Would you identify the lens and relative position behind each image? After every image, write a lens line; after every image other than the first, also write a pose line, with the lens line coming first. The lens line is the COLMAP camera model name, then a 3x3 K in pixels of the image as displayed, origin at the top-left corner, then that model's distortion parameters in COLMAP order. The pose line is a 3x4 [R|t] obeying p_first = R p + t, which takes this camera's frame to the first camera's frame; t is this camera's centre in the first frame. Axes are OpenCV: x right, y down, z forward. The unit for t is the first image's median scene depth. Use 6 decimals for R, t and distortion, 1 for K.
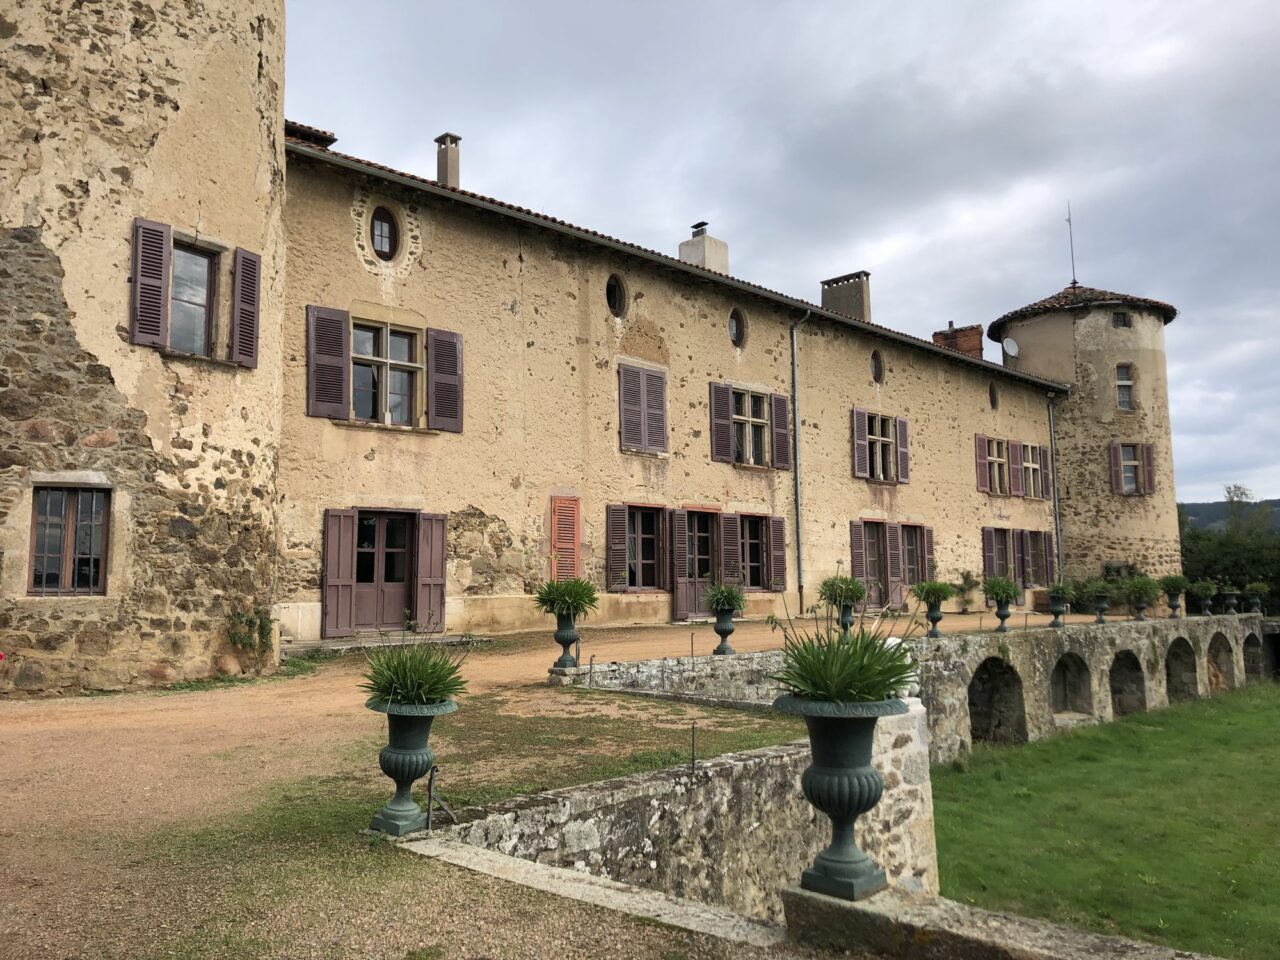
lens RADIAL K [[1051.7, 0, 629.1], [0, 1051.7, 478.9], [0, 0, 1]] dist [0.094945, -0.118964]
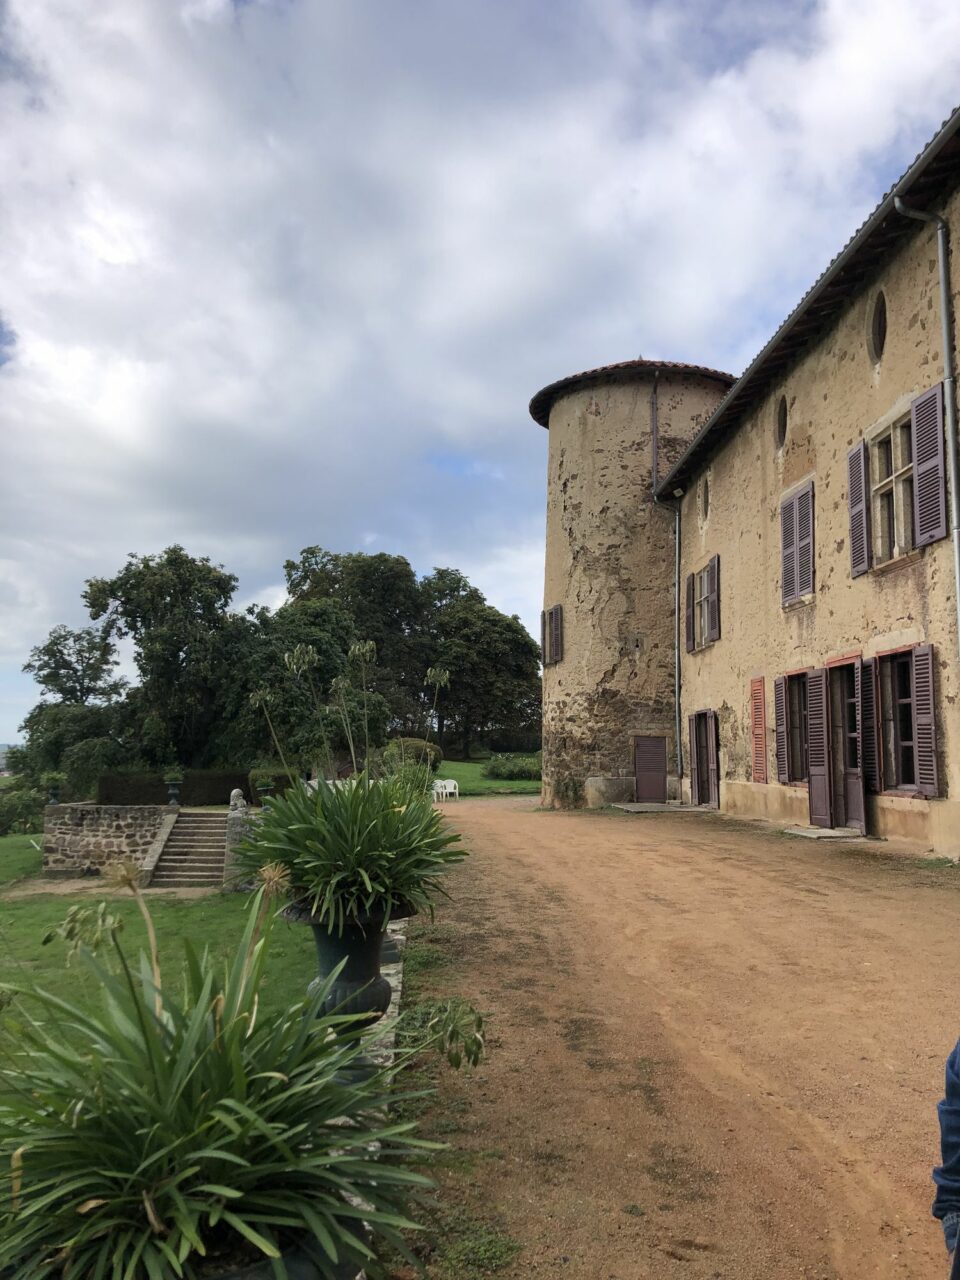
lens RADIAL K [[1051.7, 0, 480.0], [0, 1051.7, 640.0], [0, 0, 1]] dist [0.094945, -0.118964]
pose [[-0.683151, -0.074698, -0.726447, 0.881116], [0.076781, 0.981895, -0.173170, 0.141702], [0.726229, -0.174078, -0.665047, 1.611595]]
